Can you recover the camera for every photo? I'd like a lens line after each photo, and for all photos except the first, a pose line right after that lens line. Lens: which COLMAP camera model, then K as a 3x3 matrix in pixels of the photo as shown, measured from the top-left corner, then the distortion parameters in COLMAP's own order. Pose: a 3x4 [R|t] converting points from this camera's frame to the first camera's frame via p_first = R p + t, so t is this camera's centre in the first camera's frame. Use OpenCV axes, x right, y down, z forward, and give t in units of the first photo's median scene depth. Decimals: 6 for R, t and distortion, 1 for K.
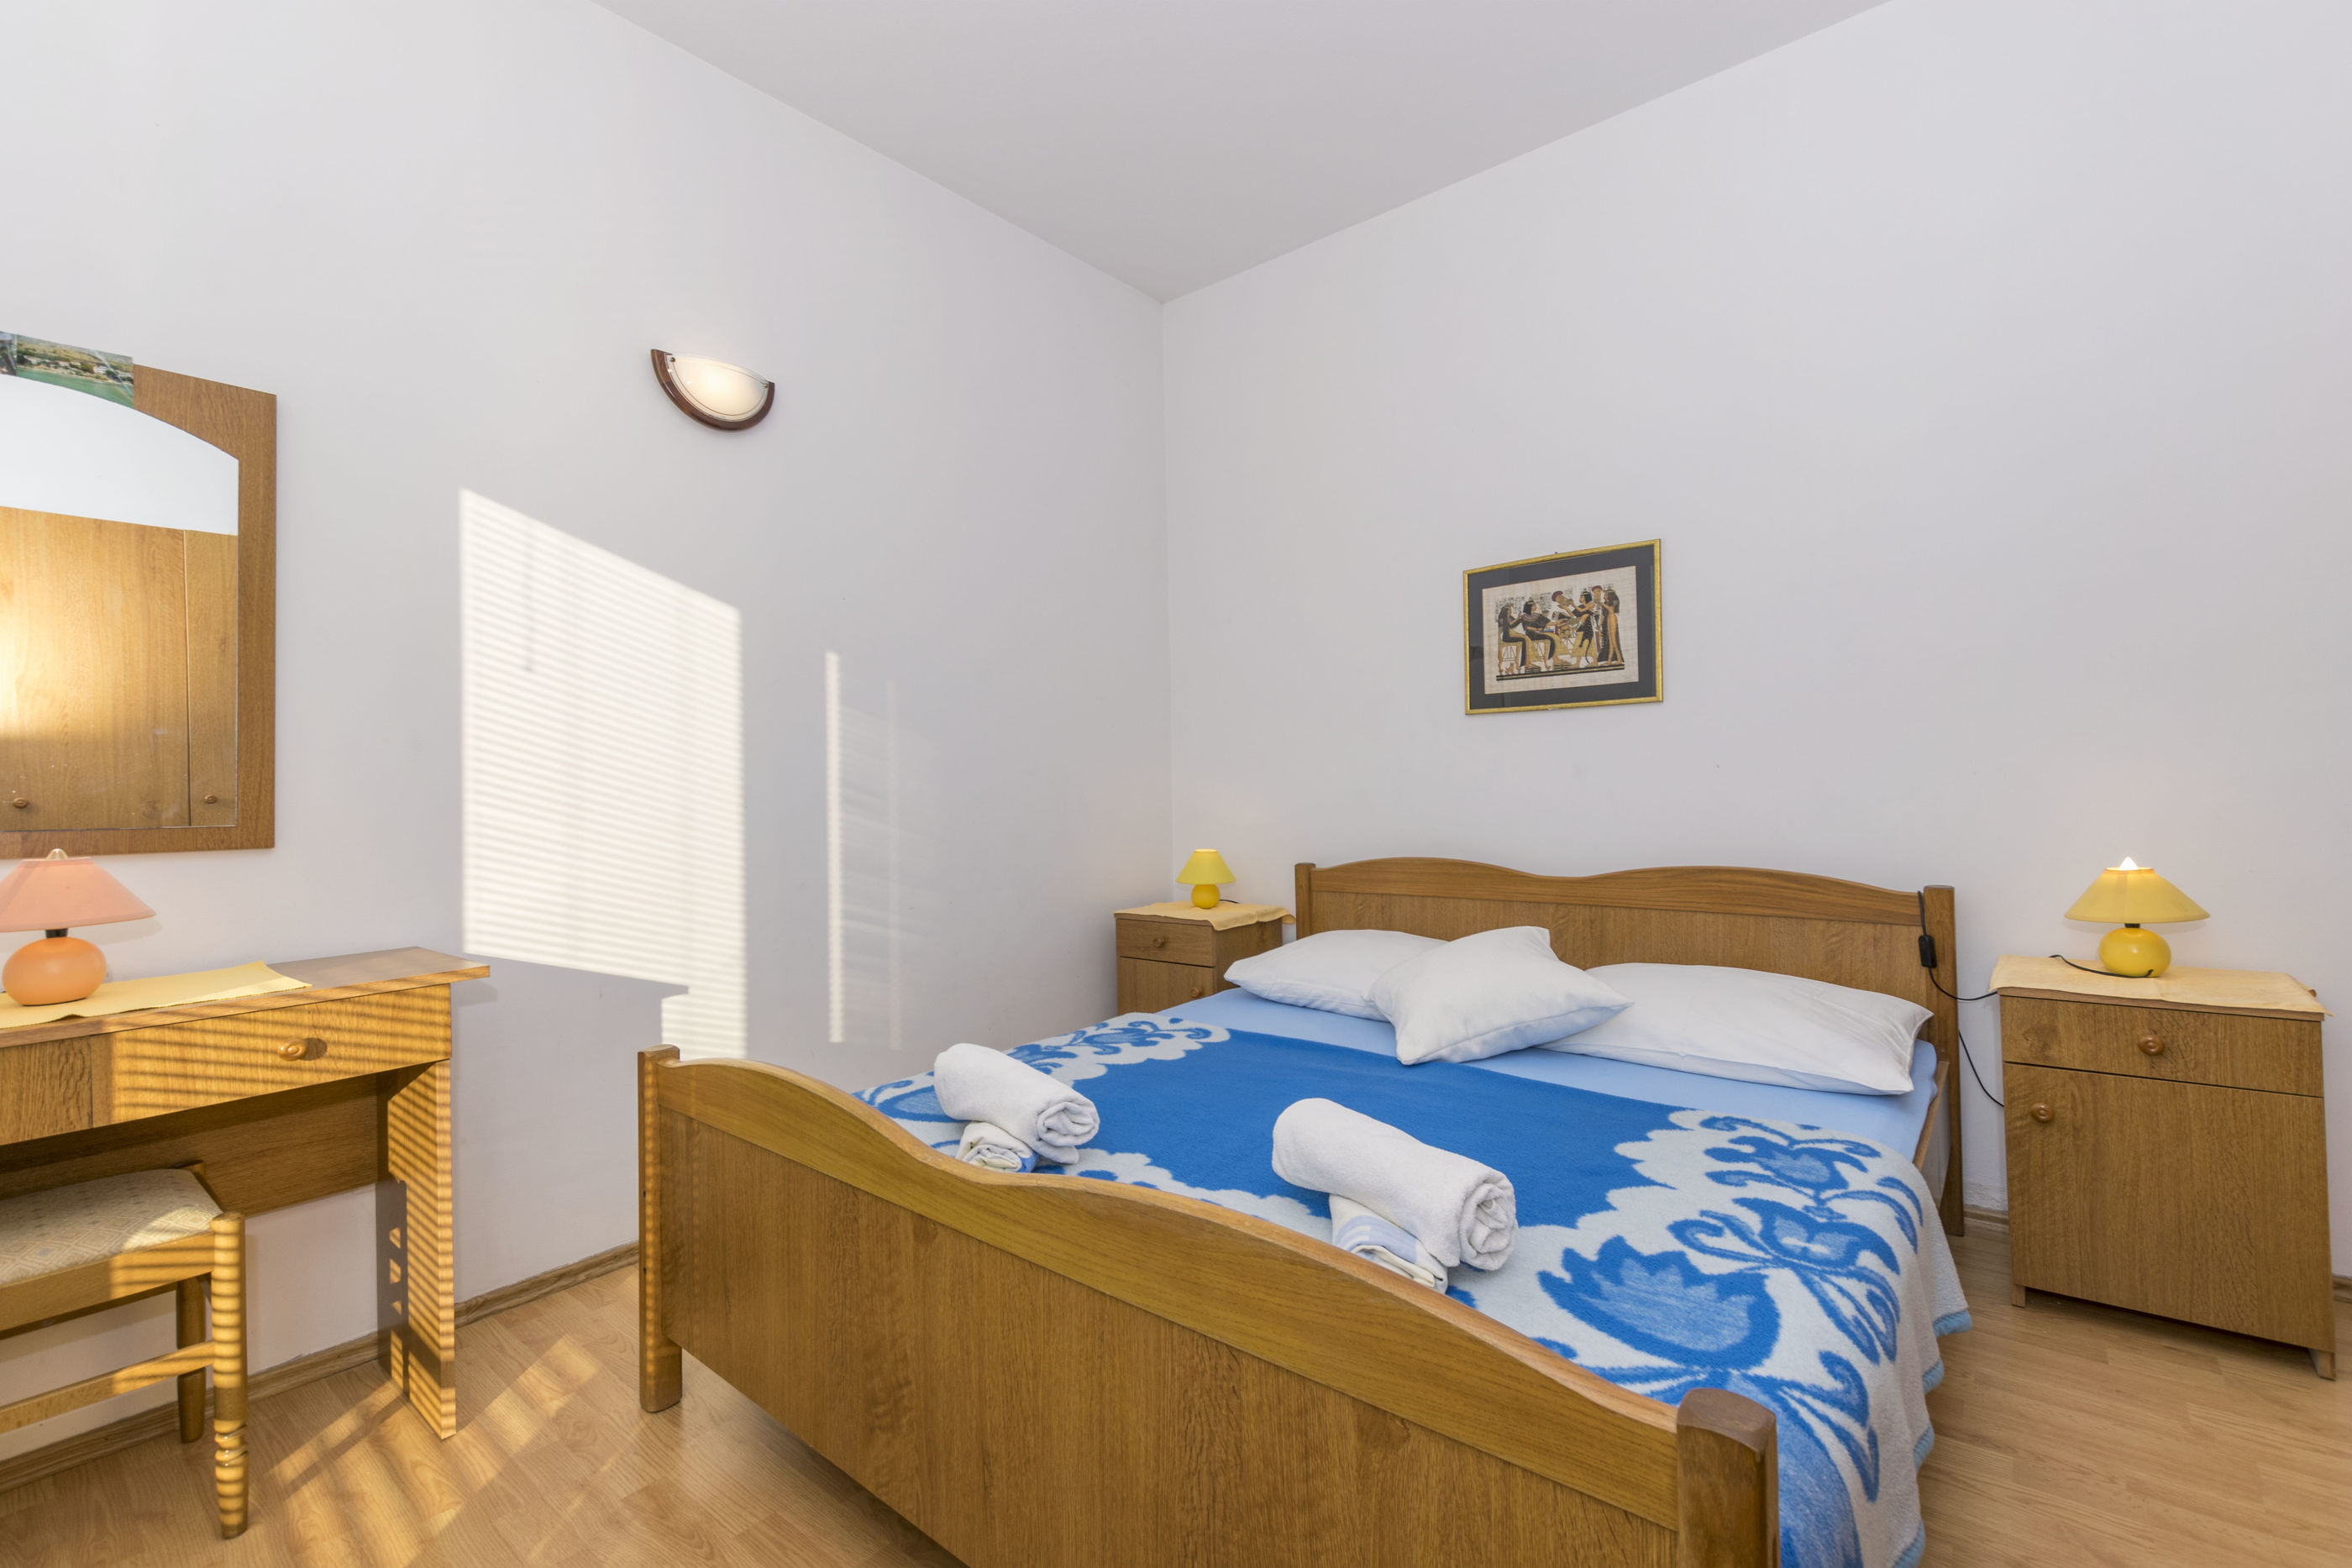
lens RADIAL K [[1037.4, 0, 1161.0], [0, 1037.4, 761.1], [0, 0, 1]] dist [0.000140, -0.000265]
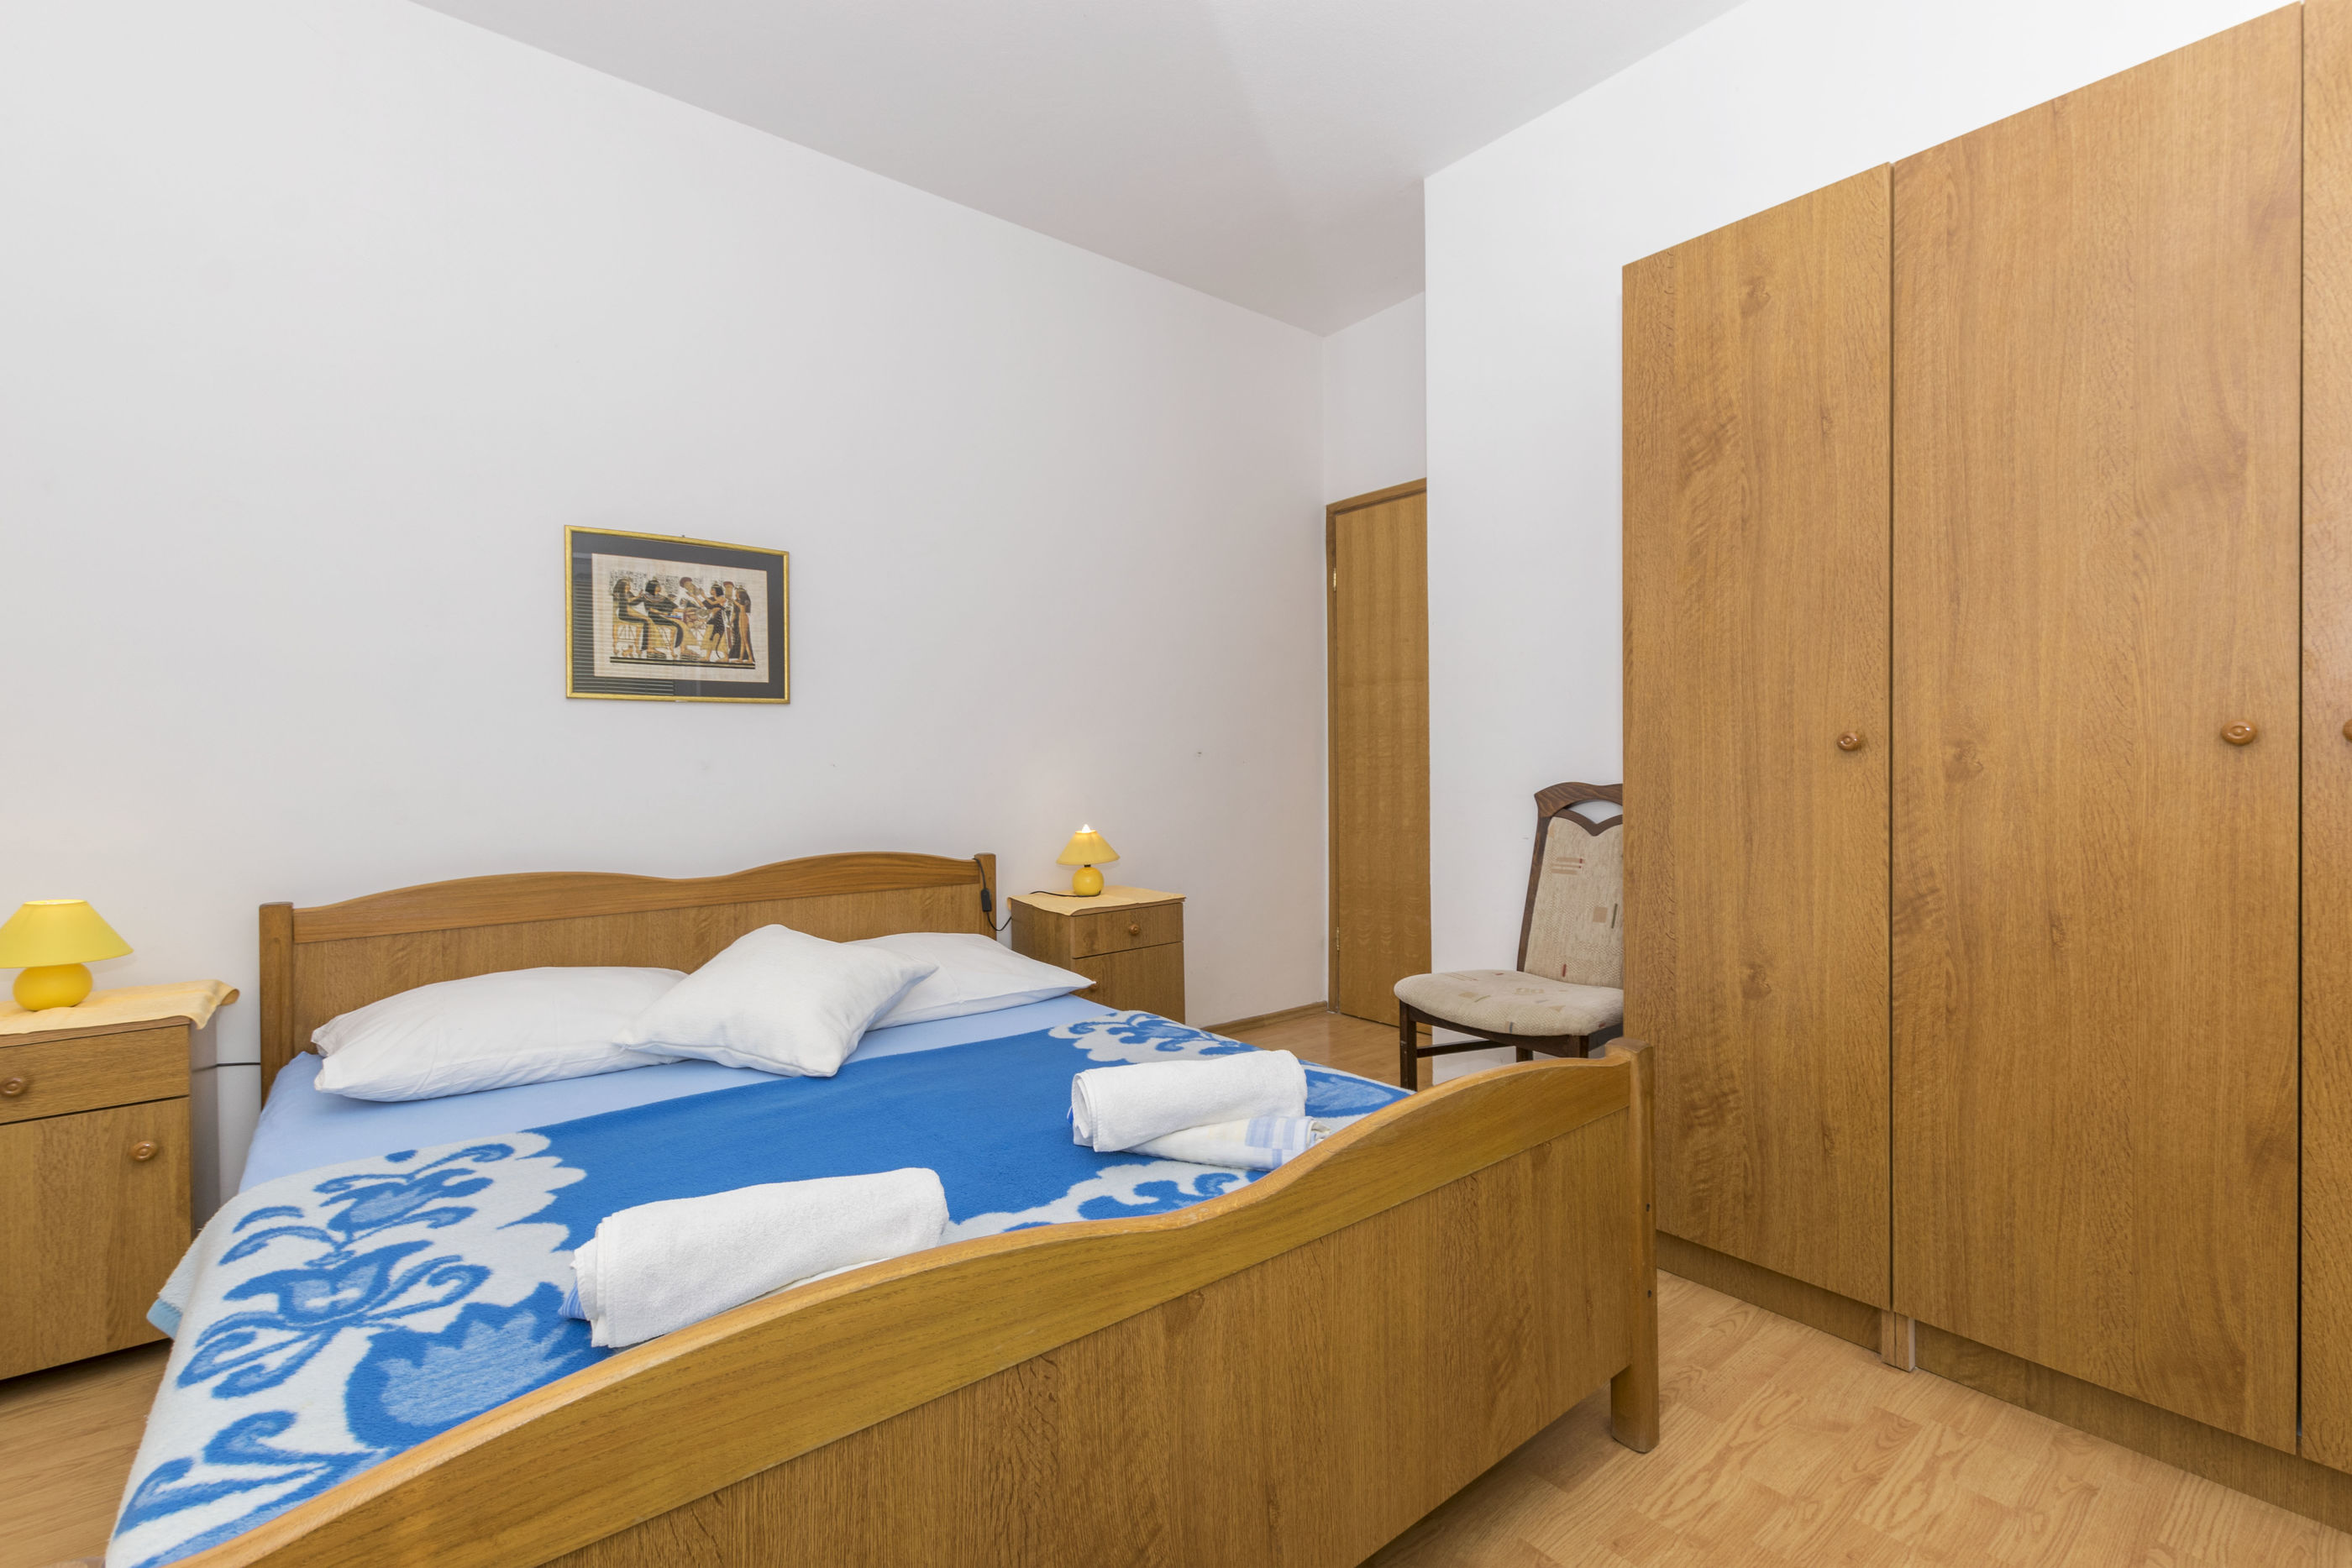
lens RADIAL K [[1027.8, 0, 1183.1], [0, 1027.8, 763.7], [0, 0, 1]] dist [0.003861, 0.000081]
pose [[0.177687, 0.024061, 0.983793, -0.480298], [-0.015852, 0.999641, -0.021585, 0.020388], [-0.983959, -0.011760, 0.178004, 0.404736]]
